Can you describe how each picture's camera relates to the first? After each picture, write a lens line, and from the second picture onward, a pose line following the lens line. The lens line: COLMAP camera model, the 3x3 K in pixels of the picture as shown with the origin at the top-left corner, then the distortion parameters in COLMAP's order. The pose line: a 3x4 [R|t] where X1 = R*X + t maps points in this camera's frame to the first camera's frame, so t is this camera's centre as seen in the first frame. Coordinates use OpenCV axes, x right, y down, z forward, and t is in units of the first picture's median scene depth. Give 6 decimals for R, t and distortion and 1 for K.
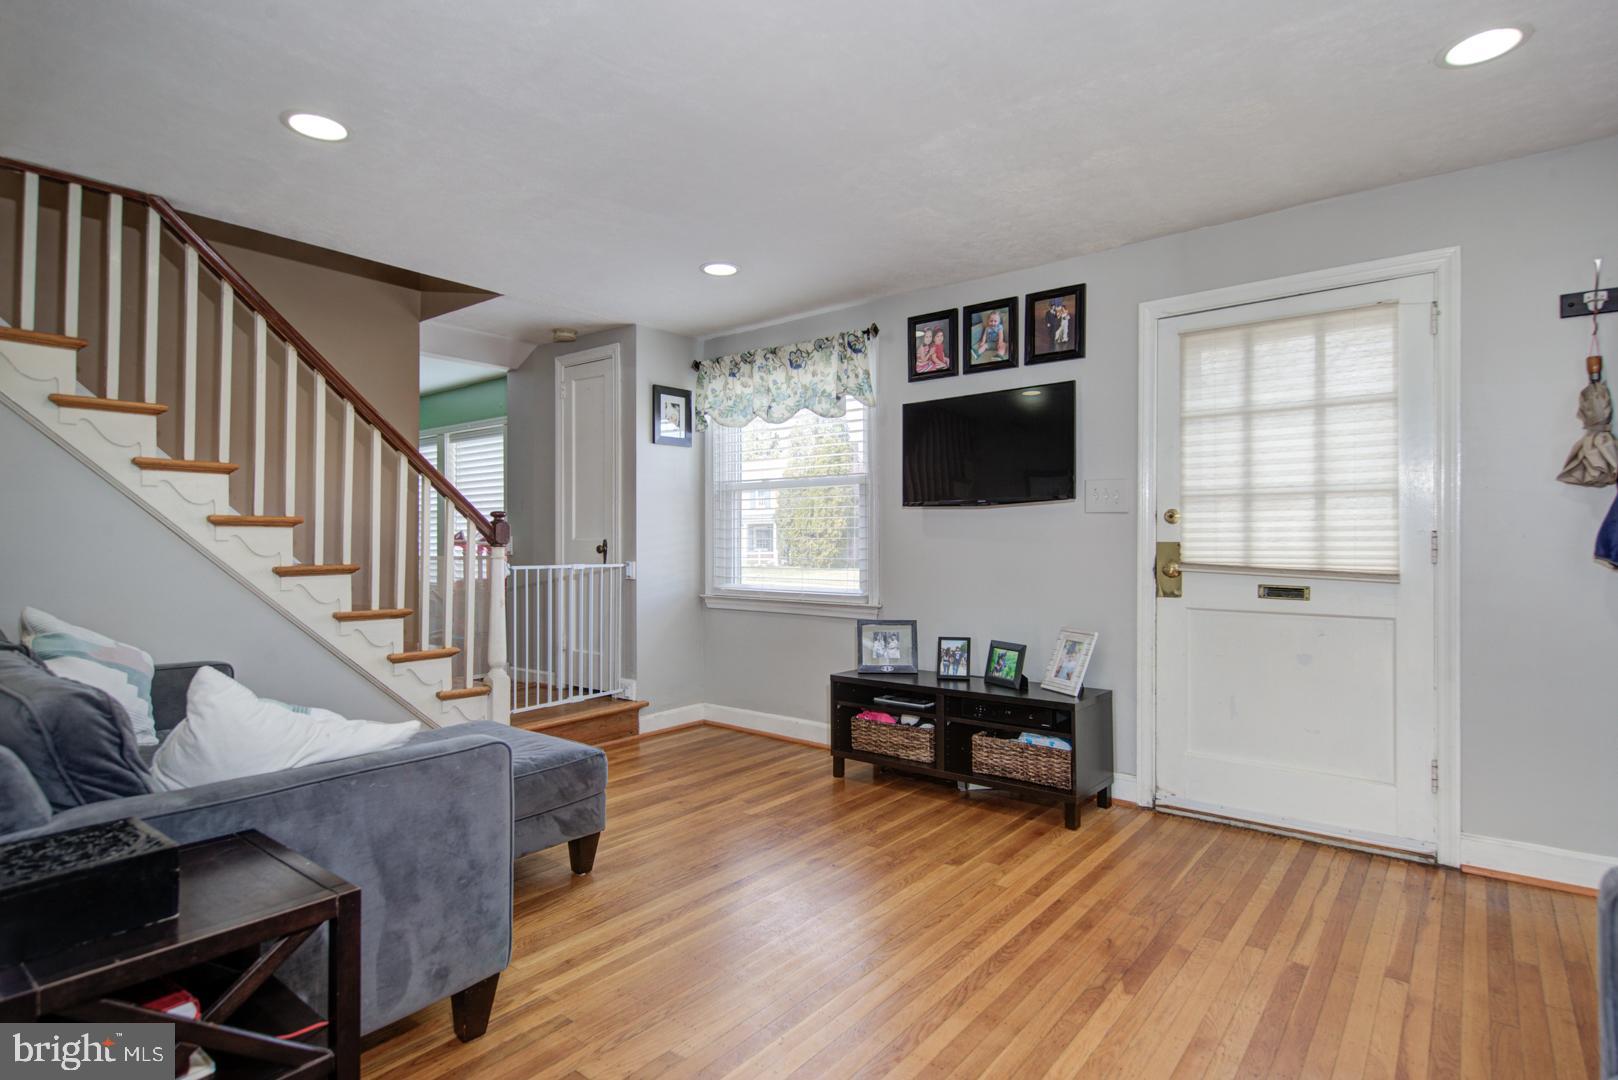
lens RADIAL K [[835.7, 0, 801.6], [0, 835.7, 534.2], [0, 0, 1]] dist [0.006082, -0.000617]
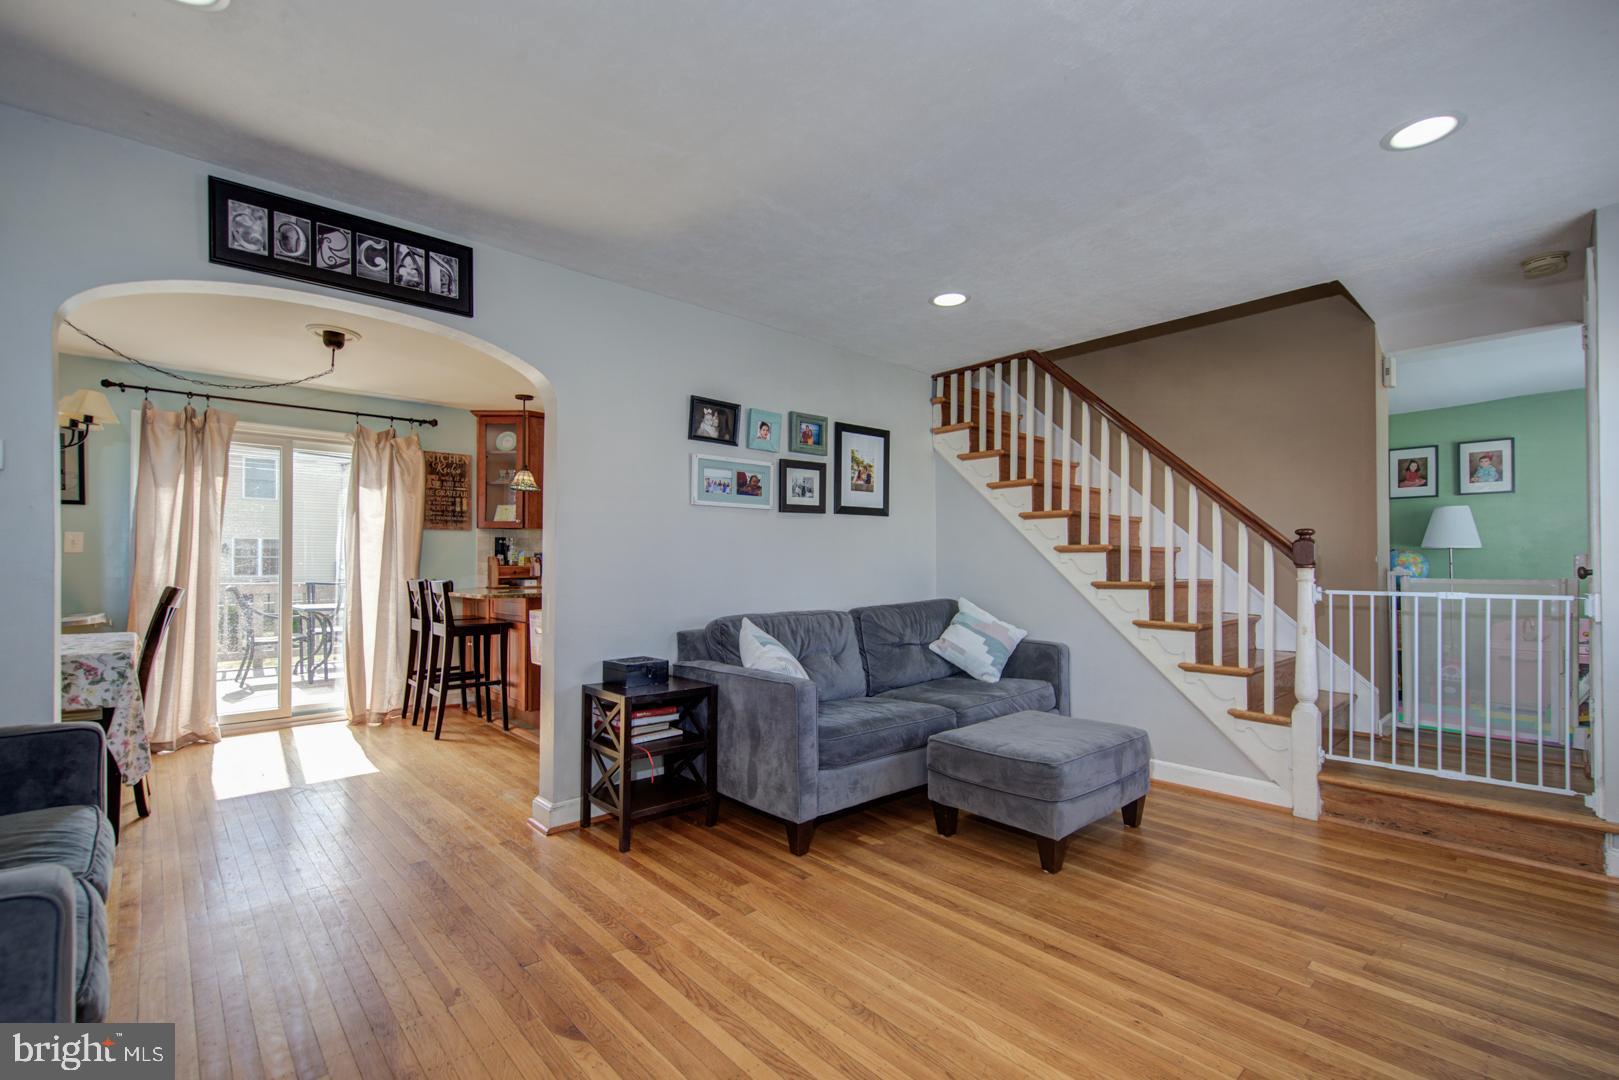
lens RADIAL K [[743.7, 0, 840.2], [0, 743.7, 556.7], [0, 0, 1]] dist [0.001774, -0.000722]
pose [[-0.163366, -0.013264, -0.986476, 0.578640], [0.008784, 0.999850, -0.014899, 0.011764], [0.986526, -0.011099, -0.163225, 0.714017]]
